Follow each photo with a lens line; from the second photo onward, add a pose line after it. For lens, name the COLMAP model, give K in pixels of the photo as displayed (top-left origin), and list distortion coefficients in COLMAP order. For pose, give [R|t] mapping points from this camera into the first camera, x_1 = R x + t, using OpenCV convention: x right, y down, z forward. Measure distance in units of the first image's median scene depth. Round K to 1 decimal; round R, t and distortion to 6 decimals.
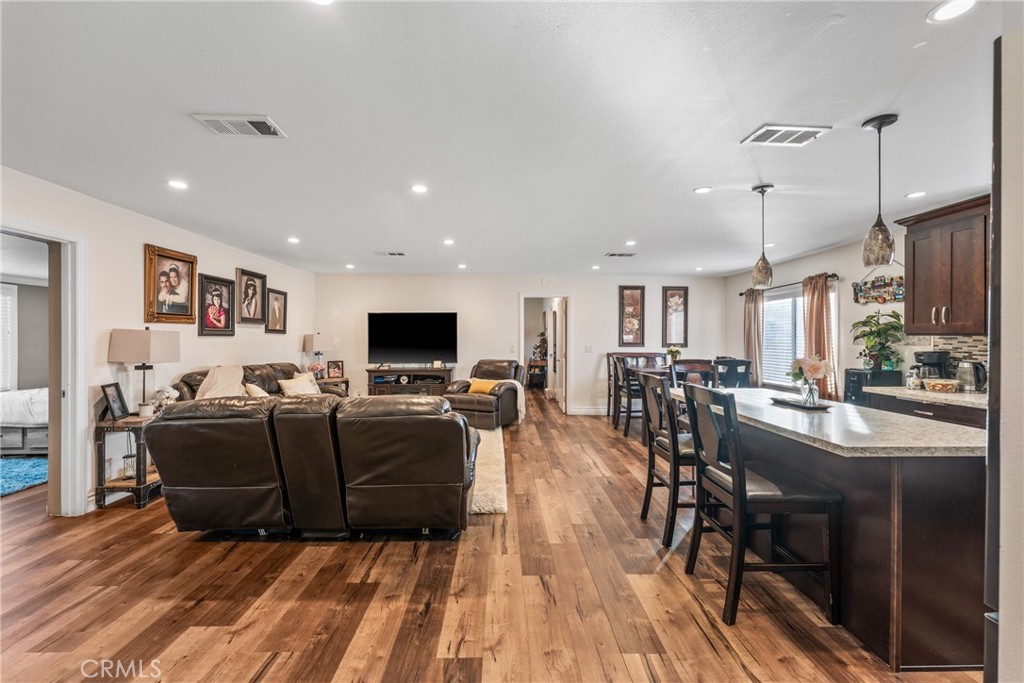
lens RADIAL K [[408.4, 0, 509.8], [0, 408.4, 335.9], [0, 0, 1]] dist [-0.000878, -0.000321]
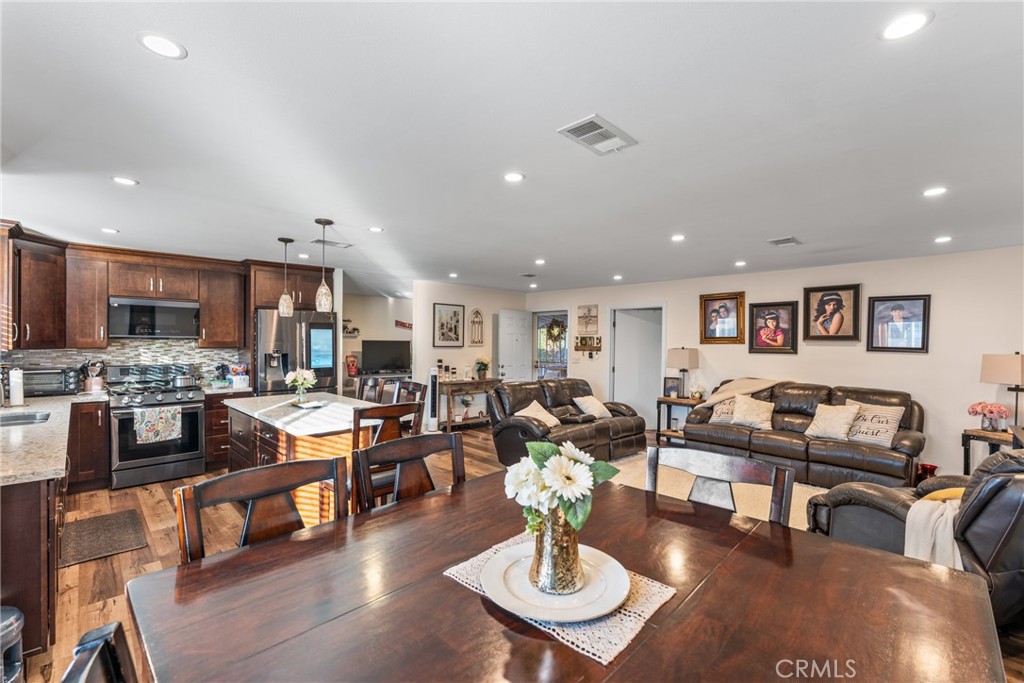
lens RADIAL K [[441.6, 0, 512.0], [0, 441.6, 341.5], [0, 0, 1]] dist [0.000727, 0.000057]
pose [[-0.724196, -0.008472, -0.689542, 0.666835], [-0.004544, 0.999961, -0.007514, -0.020221], [0.689579, -0.002308, -0.724207, 1.369402]]
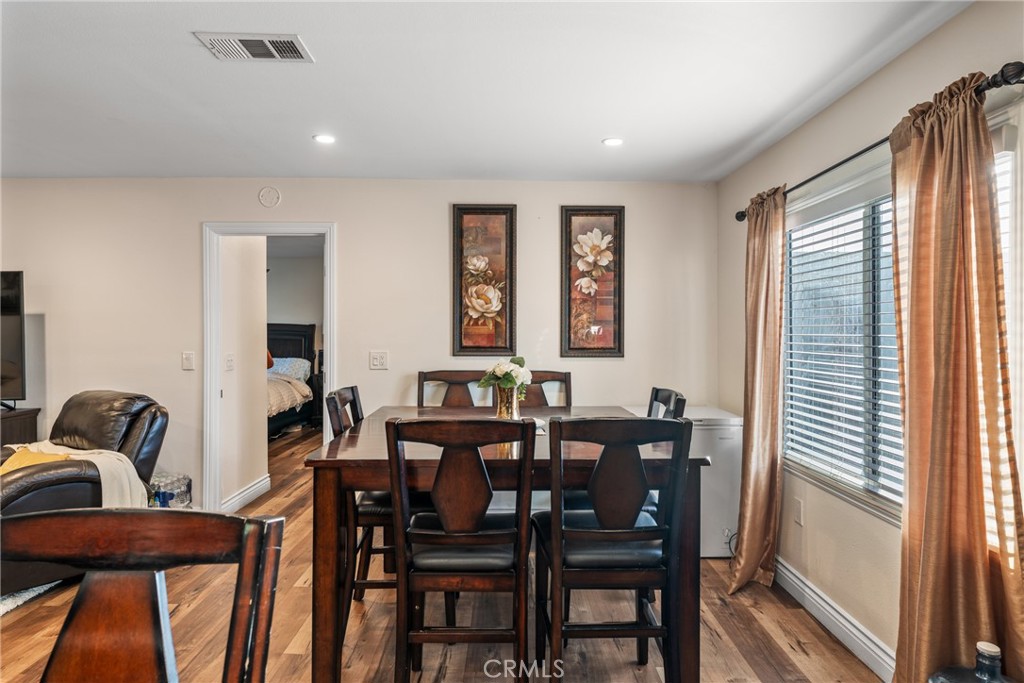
lens RADIAL K [[567.7, 0, 512.8], [0, 567.7, 333.6], [0, 0, 1]] dist [0.000130, -0.000704]
pose [[0.999955, -0.004050, -0.008559, 0.507613], [0.004097, 0.999976, 0.005593, 0.002693], [0.008536, -0.005628, 0.999948, 0.669384]]
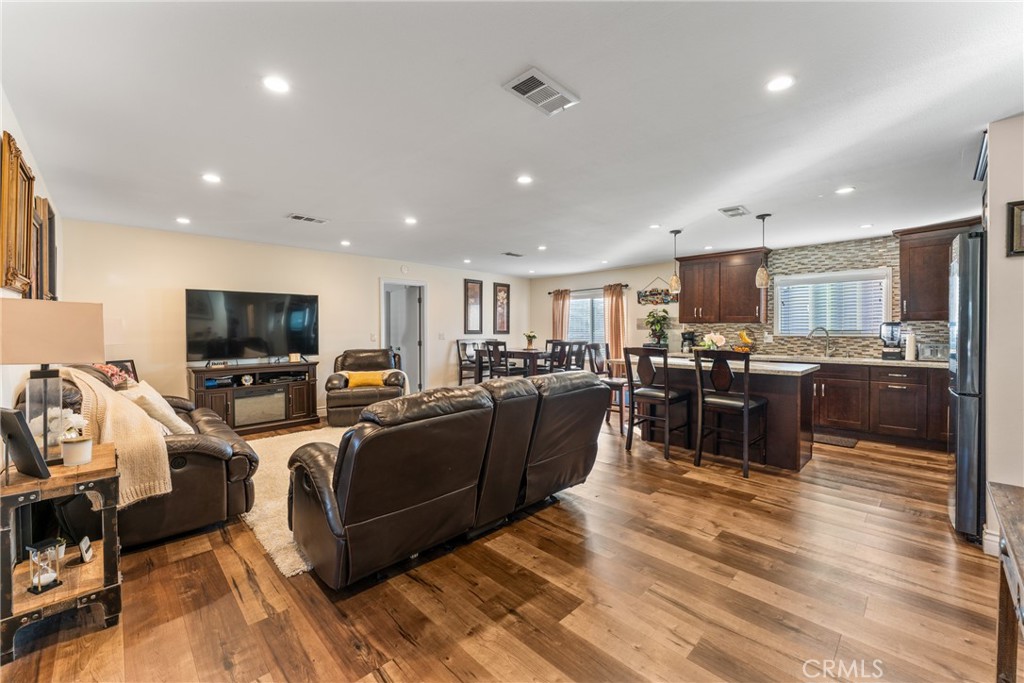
lens RADIAL K [[408.4, 0, 509.8], [0, 408.4, 335.9], [0, 0, 1]] dist [-0.000878, -0.000321]
pose [[0.730808, -0.013042, 0.682458, -0.608697], [-0.000208, 0.999813, 0.019329, 0.014814], [-0.682583, -0.014268, 0.730669, 0.163072]]
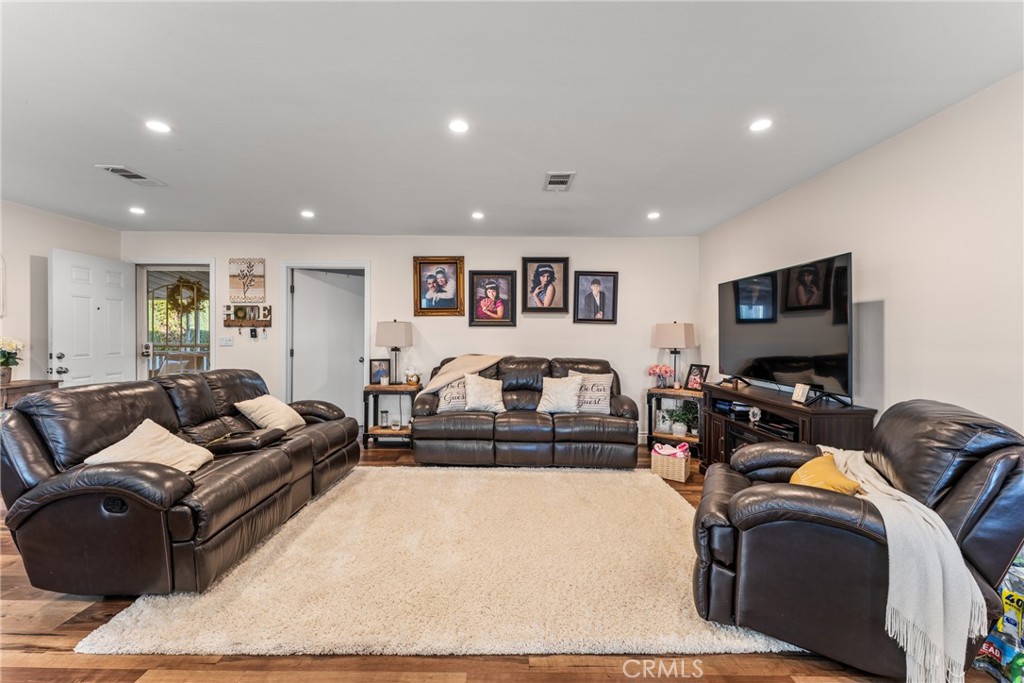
lens RADIAL K [[408.4, 0, 509.8], [0, 408.4, 335.9], [0, 0, 1]] dist [-0.000878, -0.000321]
pose [[-0.019009, 0.008040, -0.999787, 0.332618], [0.000799, 0.999967, 0.008026, 0.015780], [0.999819, -0.000647, -0.019015, 1.043330]]
